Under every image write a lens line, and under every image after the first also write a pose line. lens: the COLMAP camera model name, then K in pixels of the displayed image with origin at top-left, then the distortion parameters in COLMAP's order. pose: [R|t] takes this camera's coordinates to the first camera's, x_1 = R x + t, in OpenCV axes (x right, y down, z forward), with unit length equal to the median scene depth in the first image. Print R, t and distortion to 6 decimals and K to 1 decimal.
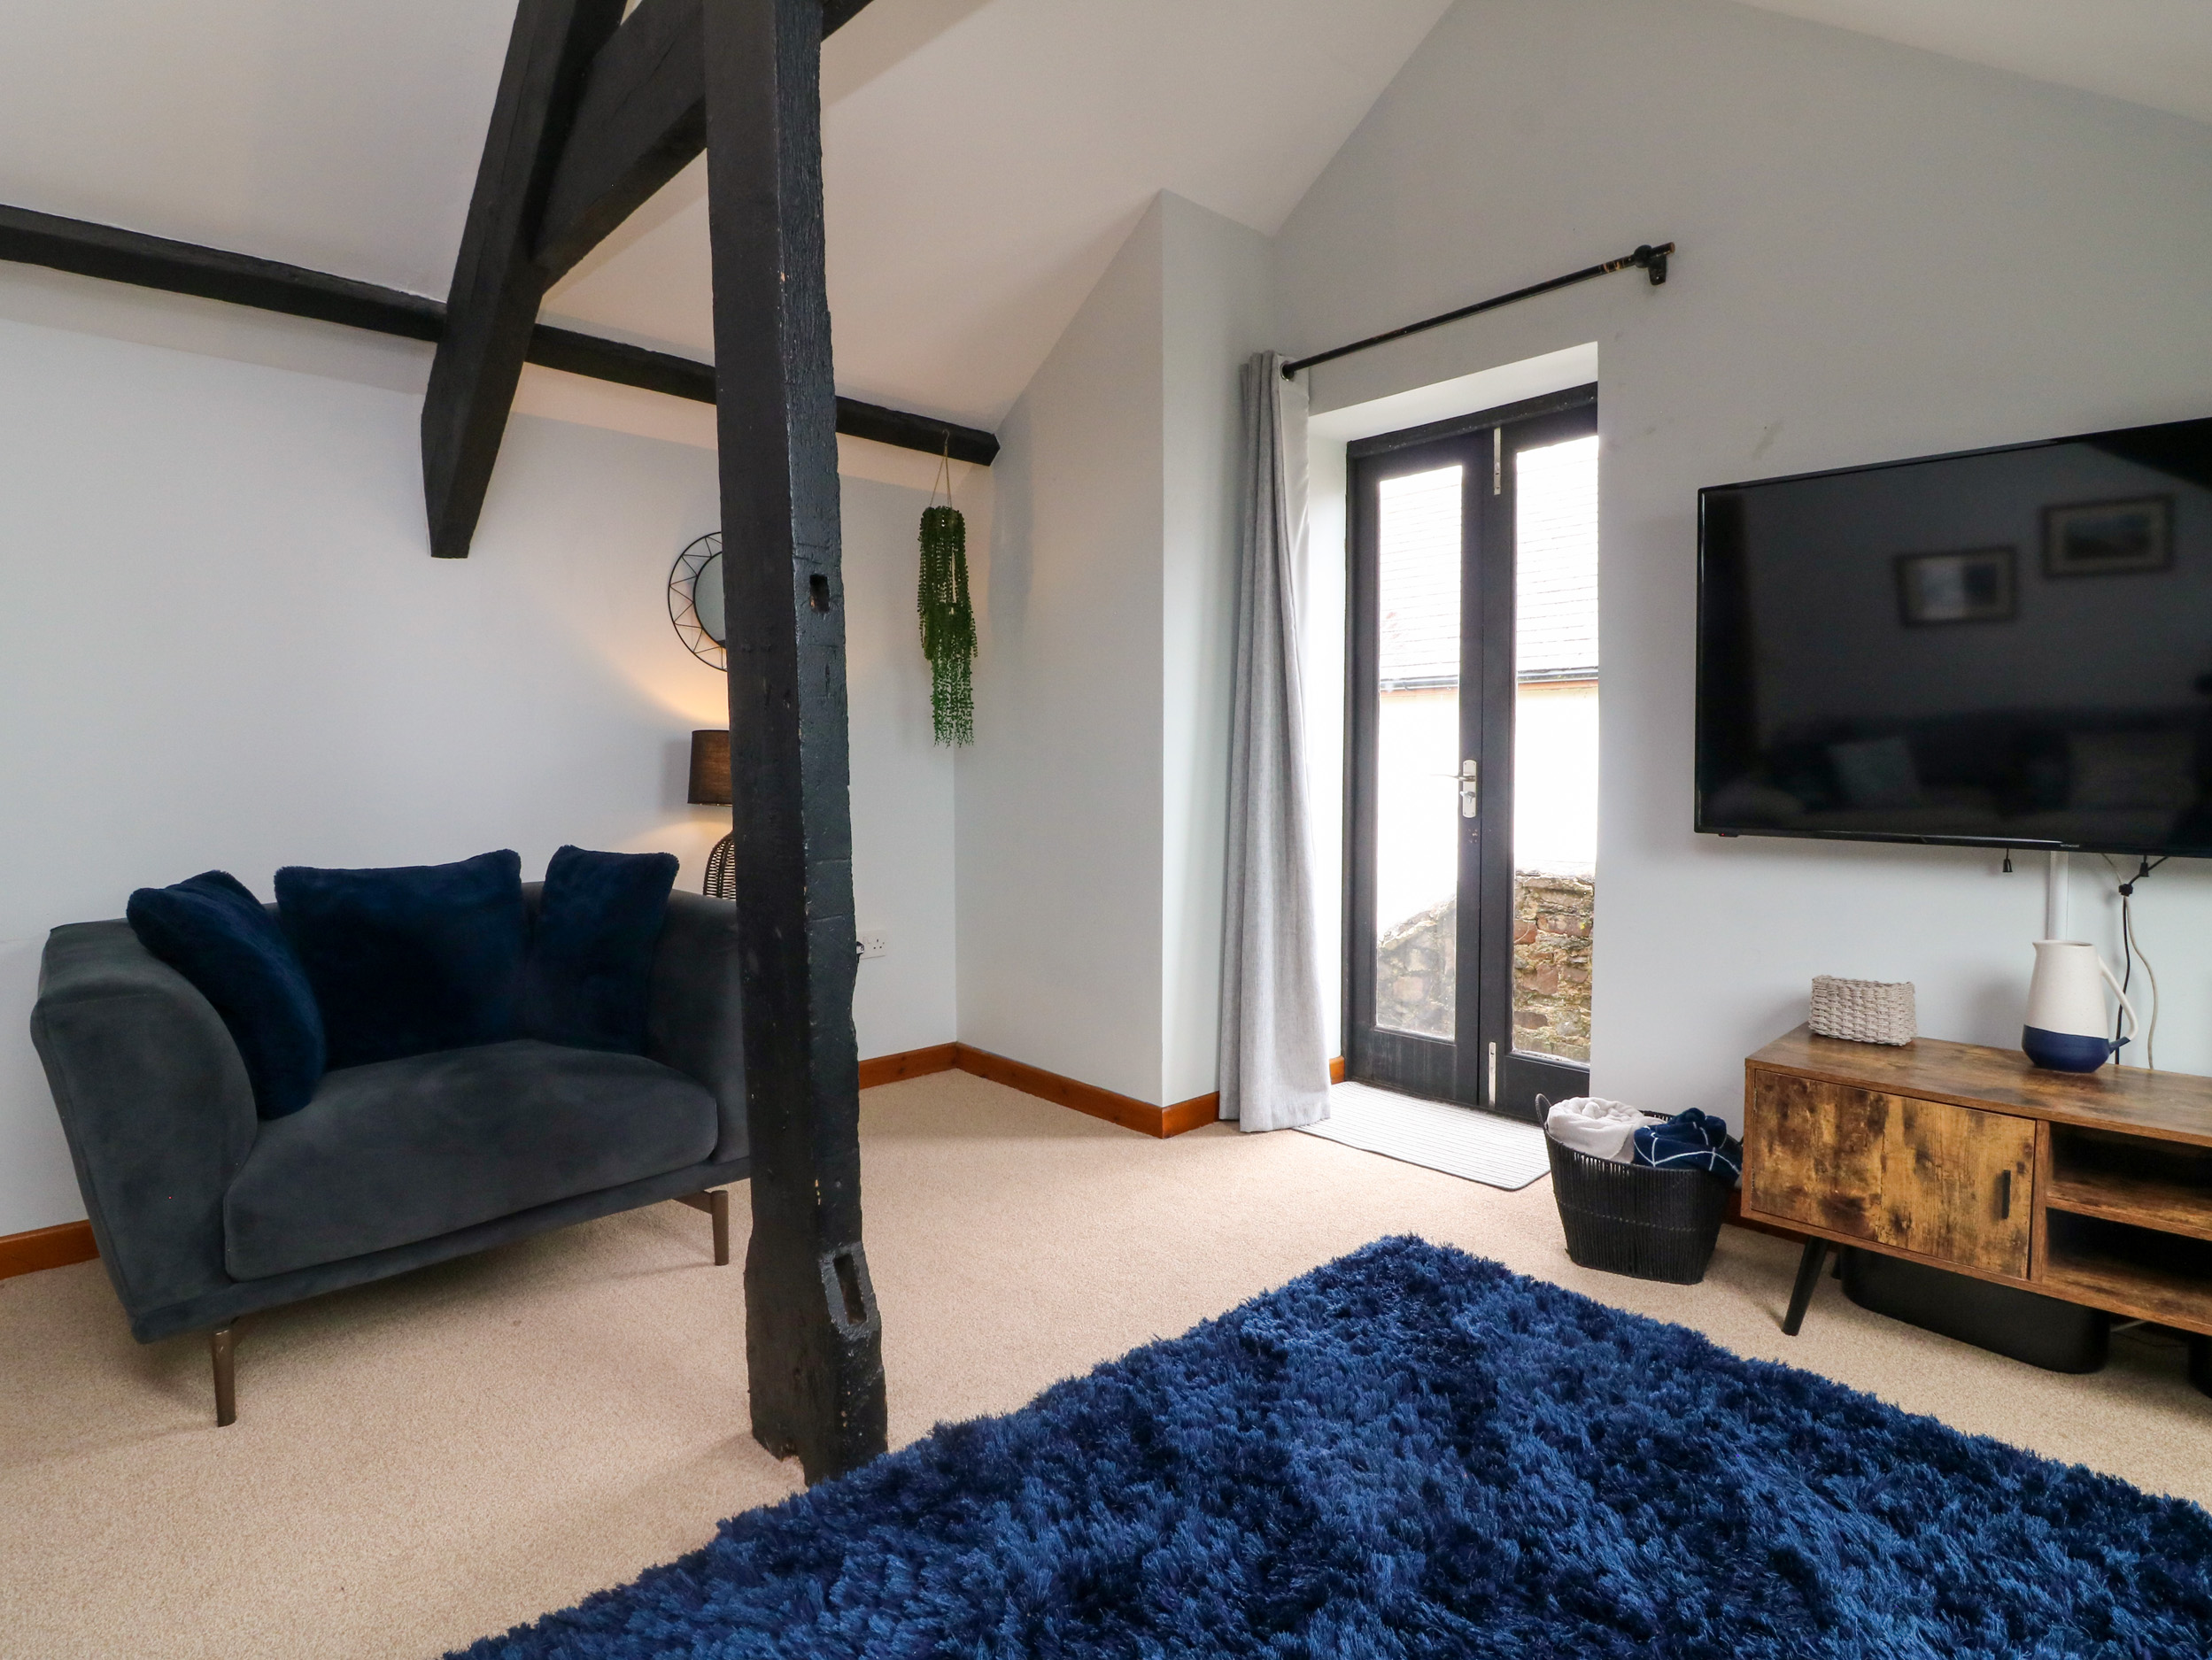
lens RADIAL K [[1140.5, 0, 1112.9], [0, 1140.5, 827.1], [0, 0, 1]] dist [0.007601, -0.001091]
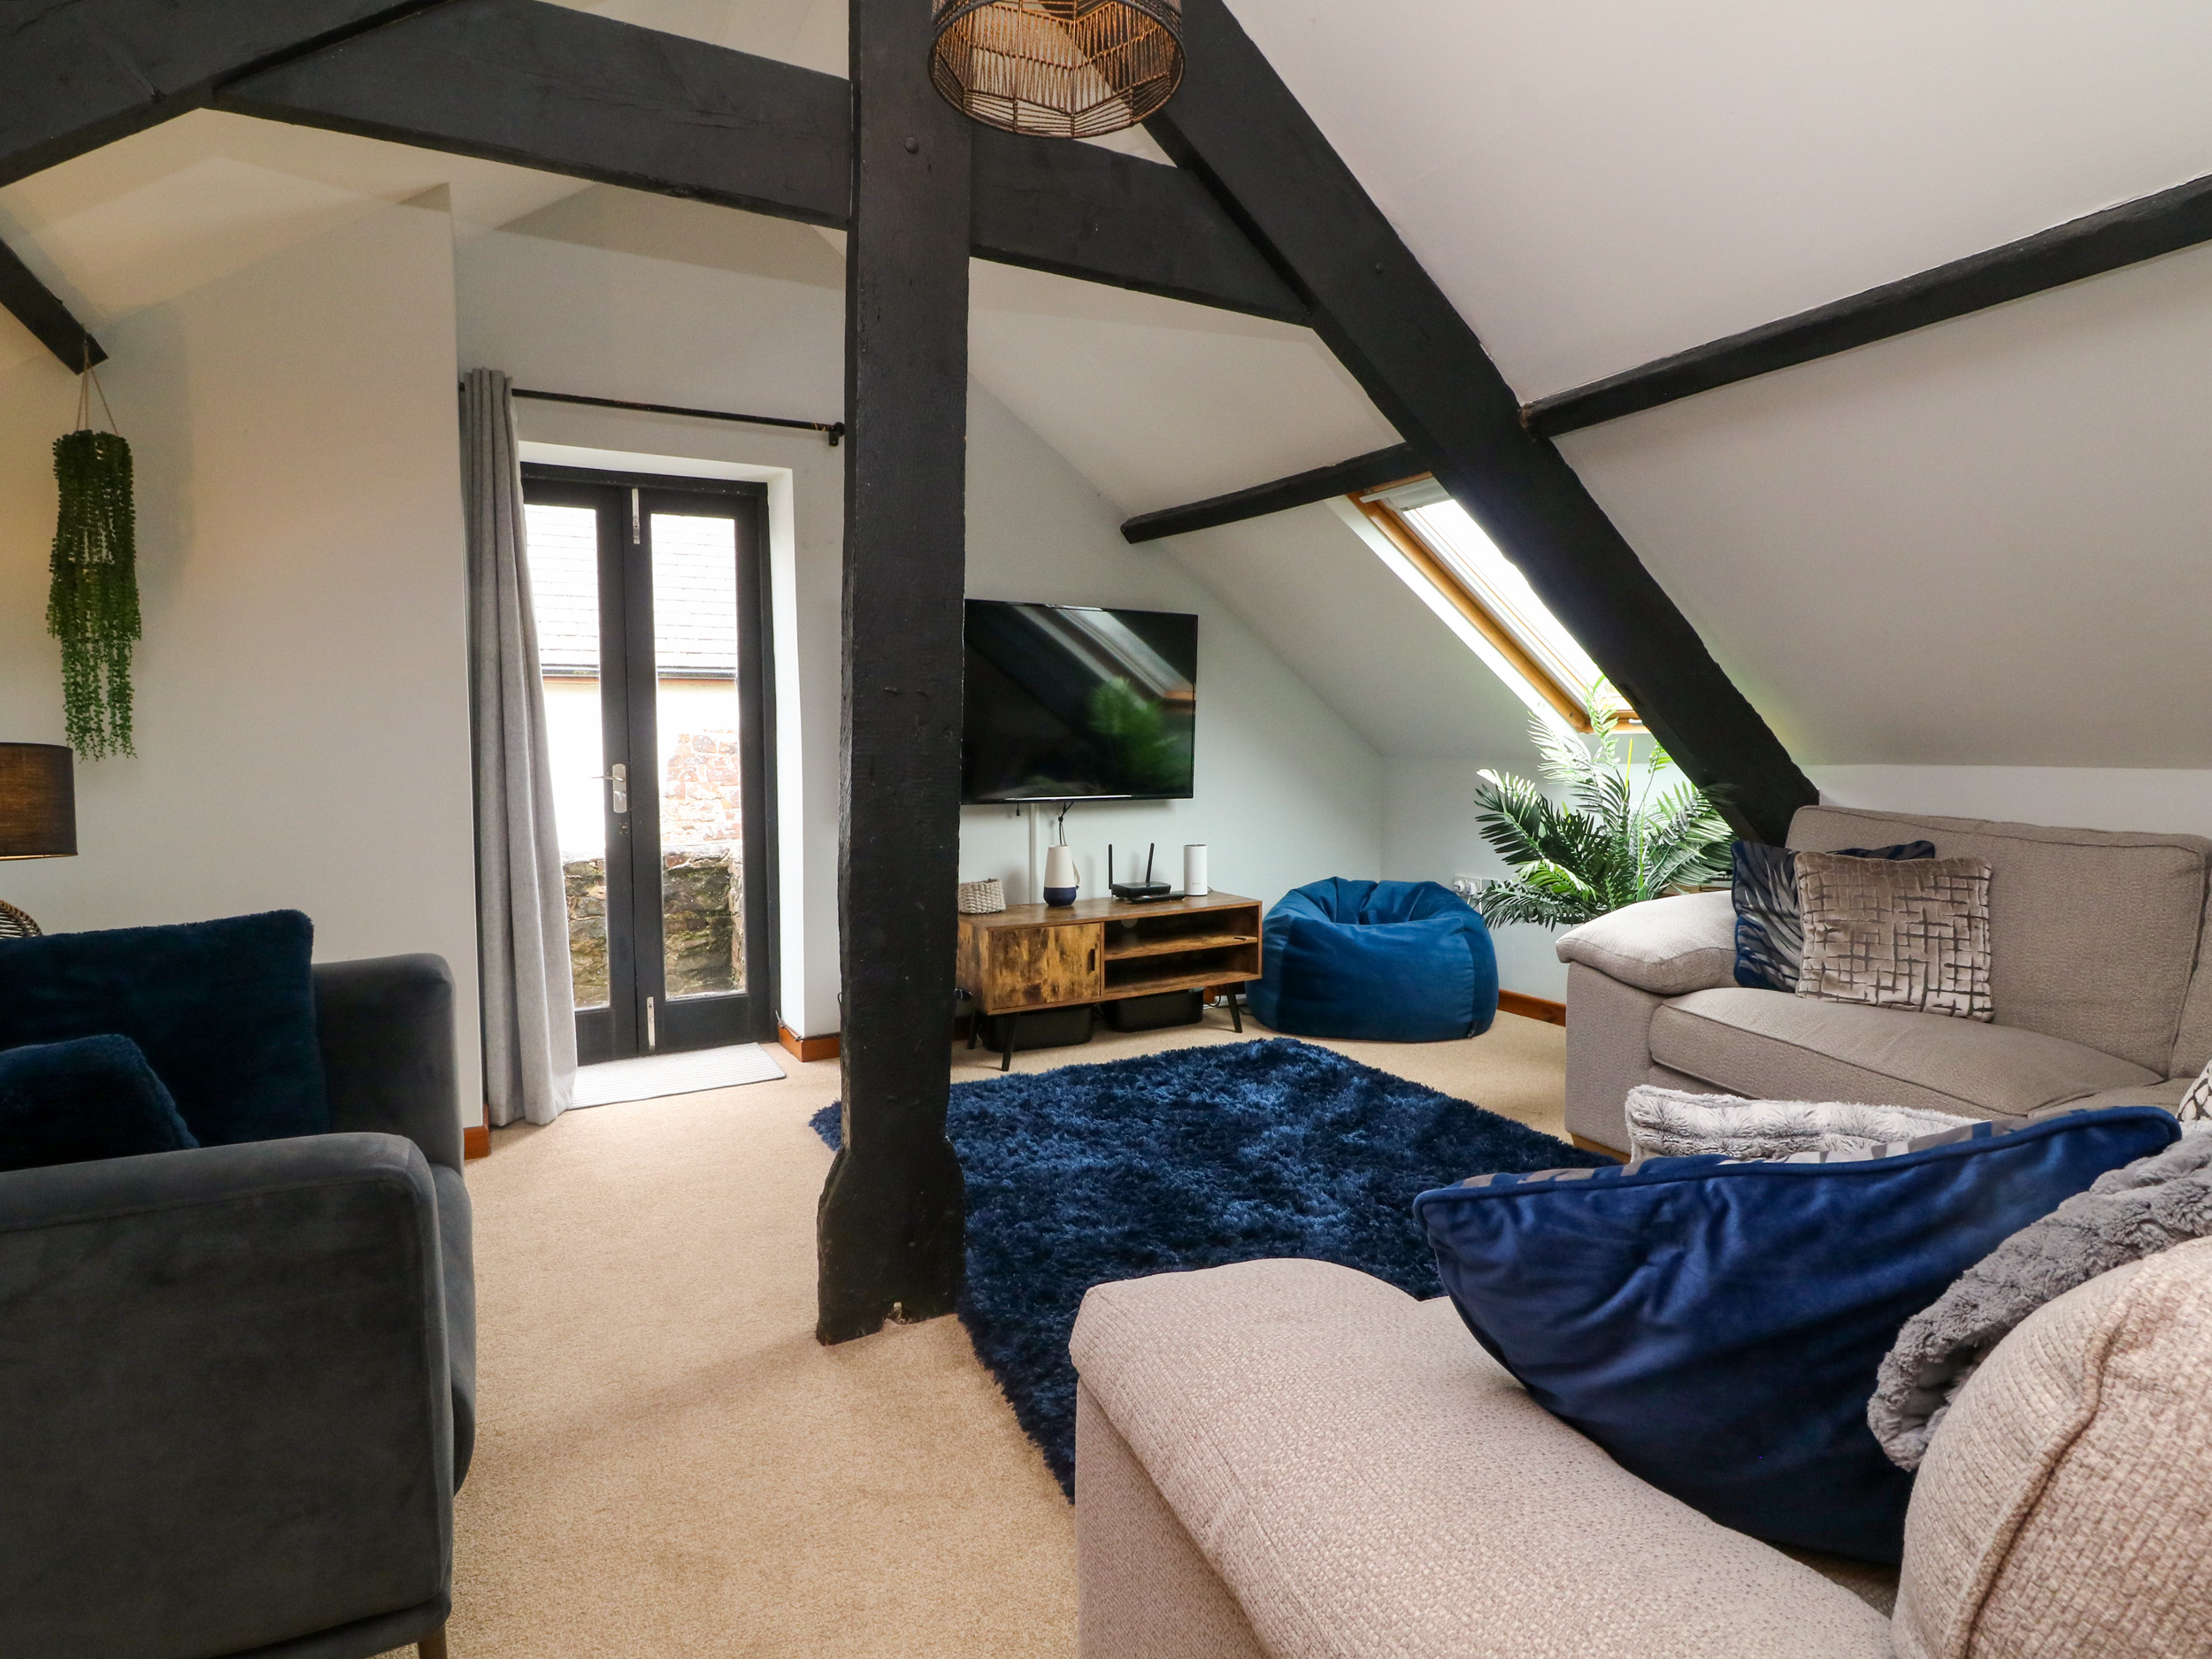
lens RADIAL K [[1140.6, 0, 1110.8], [0, 1140.6, 831.2], [0, 0, 1]] dist [0.007601, -0.001091]
pose [[0.293195, -0.072676, 0.953286, -1.147407], [0.067711, 0.996181, 0.055121, -0.034488], [-0.953652, 0.048387, 0.296996, 0.290882]]
